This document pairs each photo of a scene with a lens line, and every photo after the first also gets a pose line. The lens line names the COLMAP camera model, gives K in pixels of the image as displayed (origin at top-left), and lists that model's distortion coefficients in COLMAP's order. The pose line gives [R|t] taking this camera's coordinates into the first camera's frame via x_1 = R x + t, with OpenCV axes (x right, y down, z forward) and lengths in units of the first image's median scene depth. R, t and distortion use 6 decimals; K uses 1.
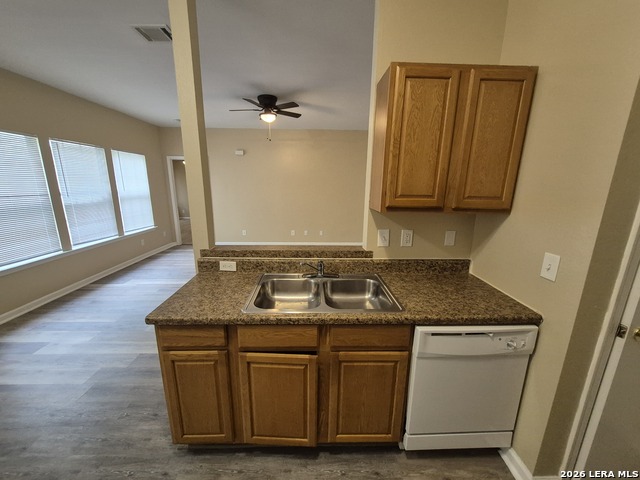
lens RADIAL K [[250.3, 0, 317.9], [0, 250.3, 240.7], [0, 0, 1]] dist [0.002865, -0.000110]
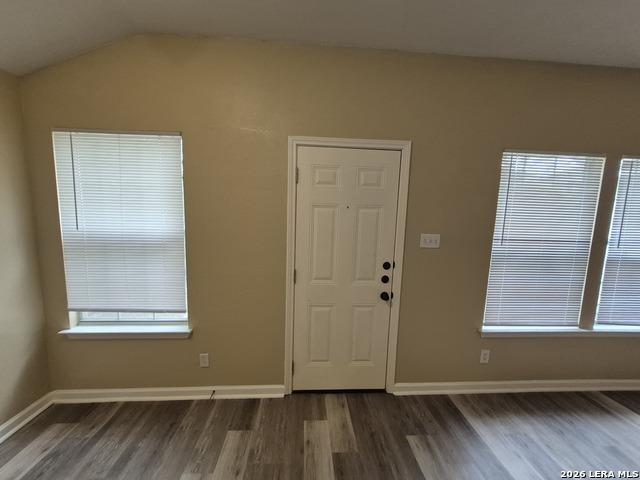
lens RADIAL K [[250.3, 0, 317.5], [0, 250.3, 246.5], [0, 0, 1]] dist [0.002865, -0.000110]
pose [[0.025672, 0.105805, -0.994055, -0.370401], [-0.249959, 0.963476, 0.096095, -0.047710], [0.967916, 0.246006, 0.051182, 0.237509]]
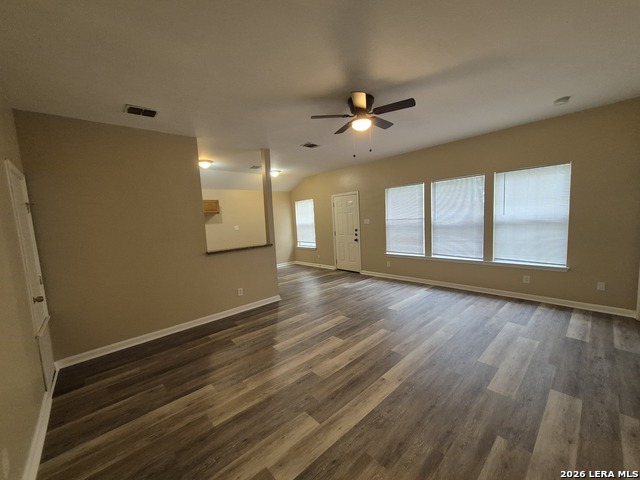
lens RADIAL K [[250.3, 0, 316.9], [0, 250.3, 239.1], [0, 0, 1]] dist [0.002865, -0.000110]
pose [[-0.761068, 0.092649, -0.642021, 0.388501], [-0.093761, 0.963641, 0.250208, -0.331058], [0.641860, 0.250622, -0.724710, 1.478986]]
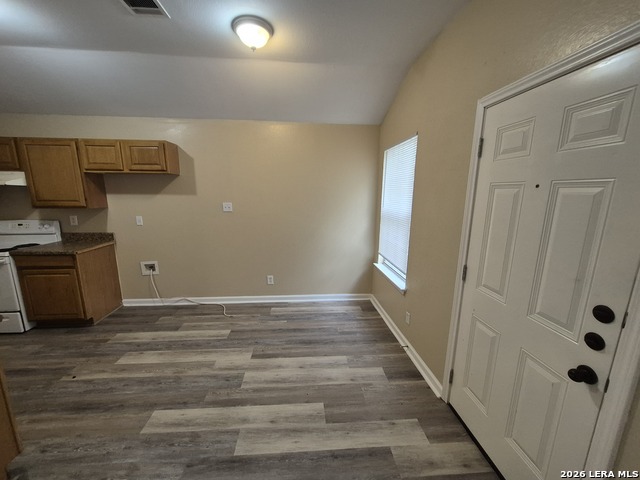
lens RADIAL K [[250.3, 0, 319.5], [0, 250.3, 241.2], [0, 0, 1]] dist [0.002865, -0.000110]
pose [[-0.998333, -0.005587, -0.057448, -0.609936], [-0.028596, 0.912445, 0.408199, -0.146238], [0.050138, 0.409161, -0.911084, 0.593016]]
